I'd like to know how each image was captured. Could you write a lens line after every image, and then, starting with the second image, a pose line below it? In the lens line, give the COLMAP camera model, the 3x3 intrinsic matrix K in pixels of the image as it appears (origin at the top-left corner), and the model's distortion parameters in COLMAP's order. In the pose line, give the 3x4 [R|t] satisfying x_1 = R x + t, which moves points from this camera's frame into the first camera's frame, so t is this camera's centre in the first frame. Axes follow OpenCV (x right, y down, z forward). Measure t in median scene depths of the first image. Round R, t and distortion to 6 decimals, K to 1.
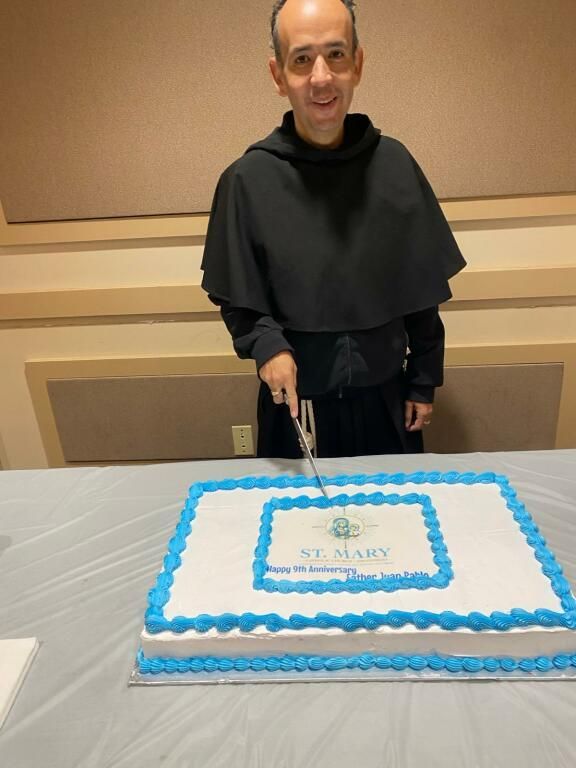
lens RADIAL K [[591.0, 0, 305.1], [0, 591.0, 390.8], [0, 0, 1]] dist [0.044545, -0.033982]
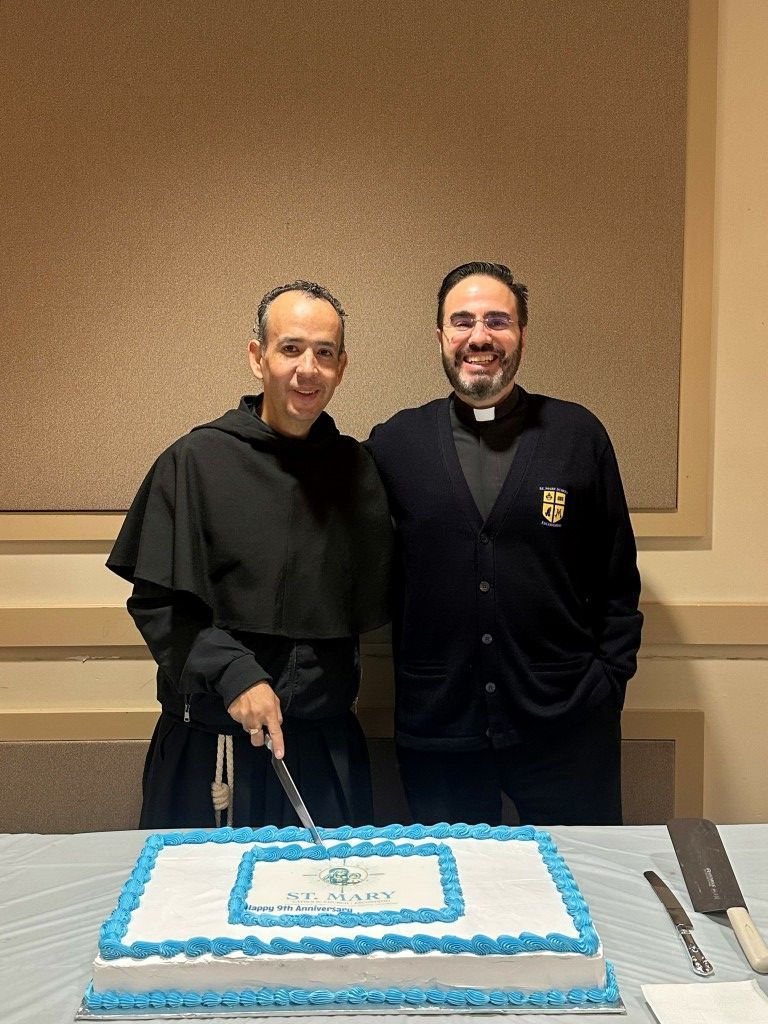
lens RADIAL K [[1081.5, 0, 375.7], [0, 1081.5, 515.2], [0, 0, 1]] dist [-0.021494, 0.000000]
pose [[0.997556, 0.051198, 0.047545, 0.017235], [-0.034097, 0.950676, -0.308306, 0.229083], [-0.060985, 0.305931, 0.950098, -0.590227]]
